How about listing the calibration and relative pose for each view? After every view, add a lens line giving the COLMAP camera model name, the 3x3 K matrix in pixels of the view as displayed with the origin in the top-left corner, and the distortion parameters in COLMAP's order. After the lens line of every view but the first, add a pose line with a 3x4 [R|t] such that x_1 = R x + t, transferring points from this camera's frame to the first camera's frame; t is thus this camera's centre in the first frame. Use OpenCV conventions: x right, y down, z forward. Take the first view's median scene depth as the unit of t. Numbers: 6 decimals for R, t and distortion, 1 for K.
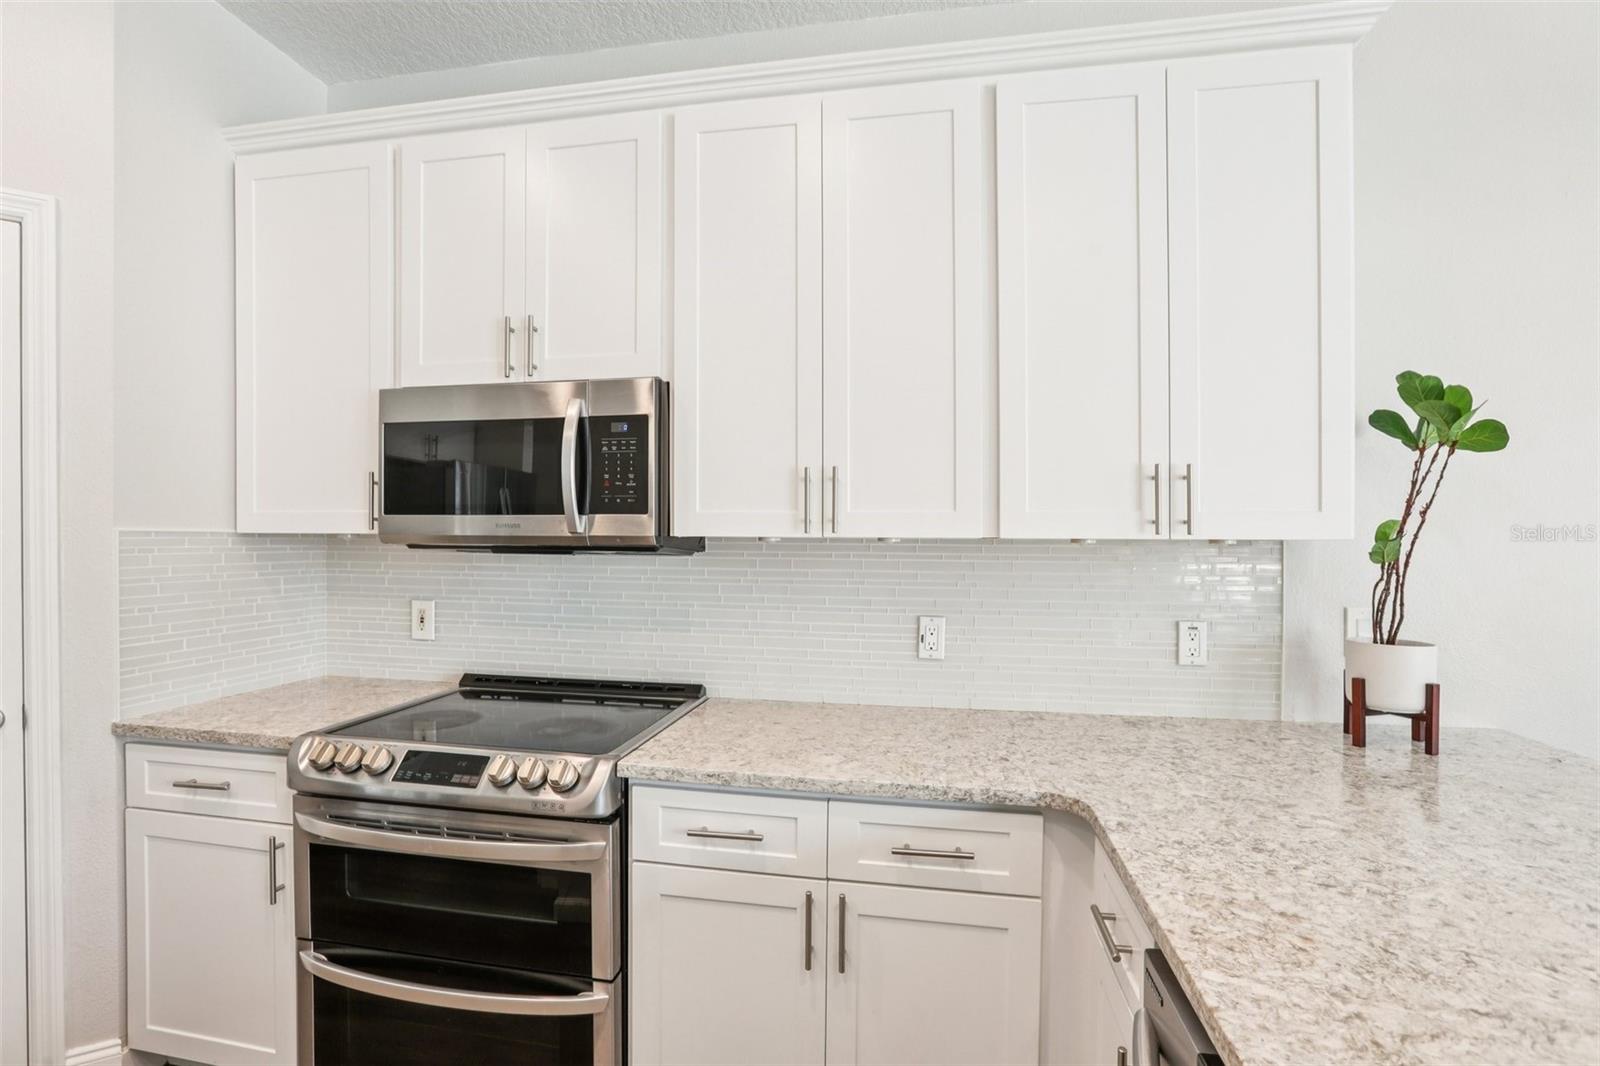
lens RADIAL K [[738.5, 0, 797.5], [0, 738.5, 534.1], [0, 0, 1]] dist [-0.058042, 0.025024]
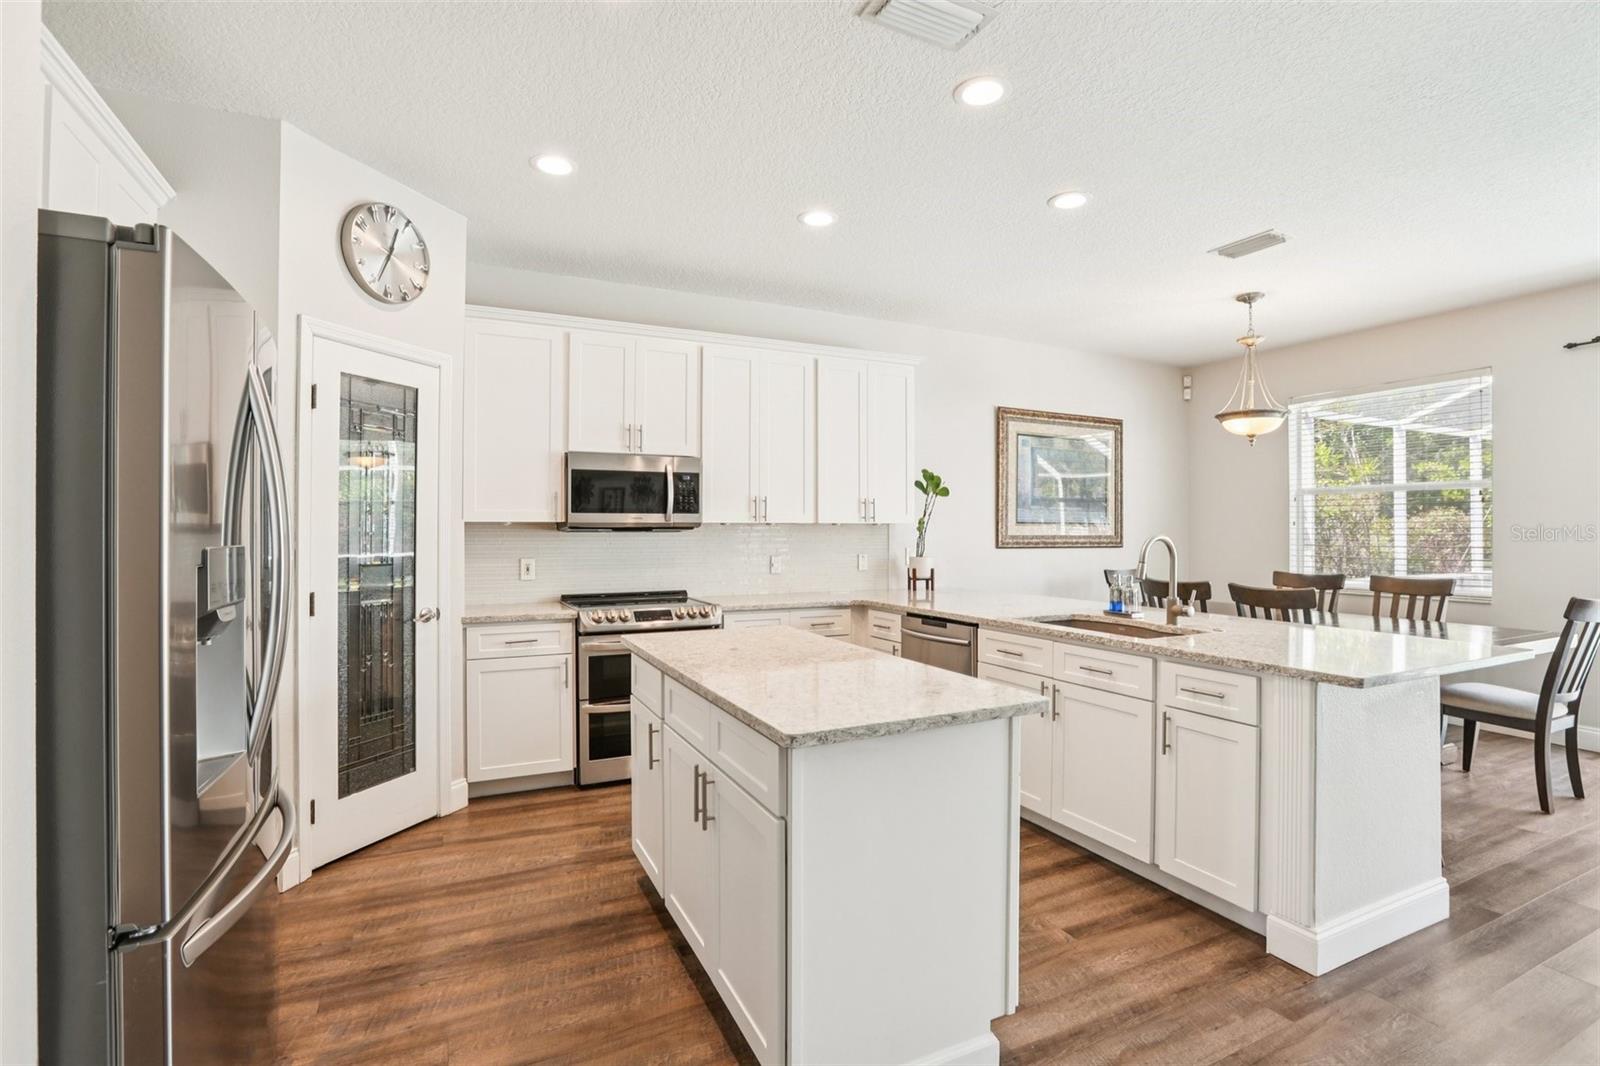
lens RADIAL K [[731.1, 0, 791.7], [0, 731.1, 533.3], [0, 0, 1]] dist [-0.058366, 0.023581]
pose [[0.809544, -0.007747, 0.587008, -1.407443], [0.004740, 0.999967, 0.006660, 0.024697], [-0.587040, -0.002609, 0.809554, -1.165902]]
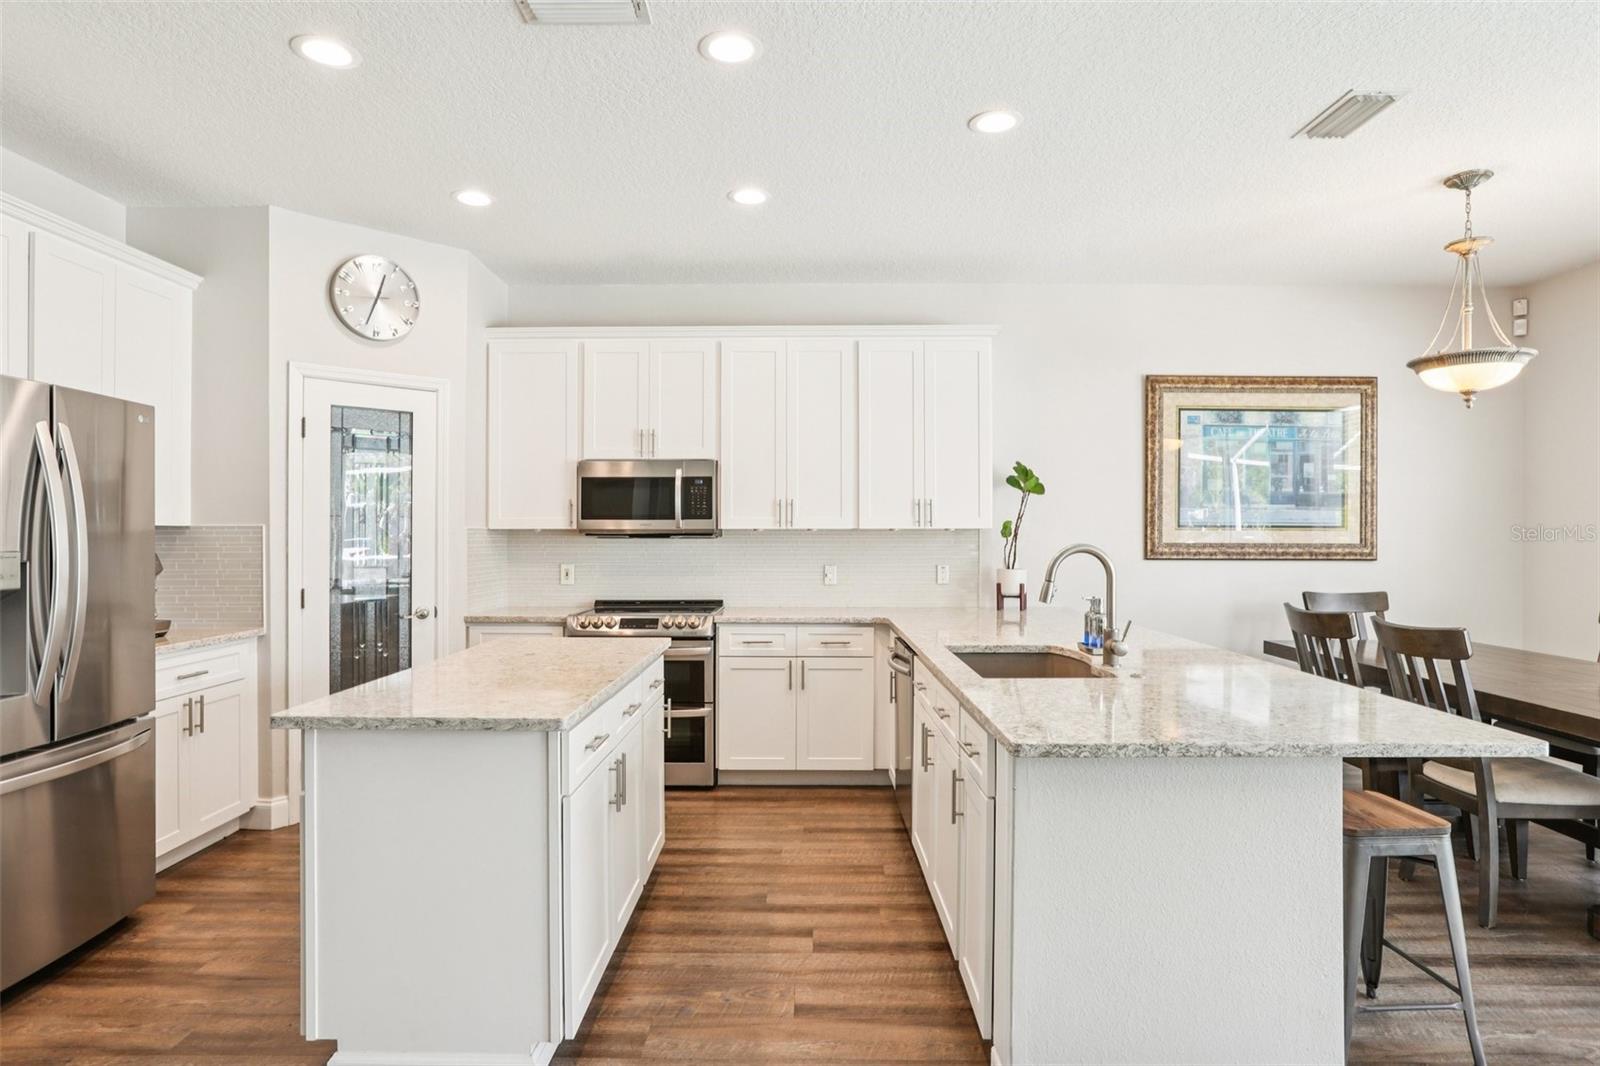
lens RADIAL K [[848.6, 0, 799.7], [0, 848.6, 543.5], [0, 0, 1]] dist [-0.019893, 0.001263]
pose [[0.983972, -0.007938, 0.178147, -0.418397], [0.005858, 0.999908, 0.012198, 0.018964], [-0.178228, -0.010959, 0.983928, -1.726915]]
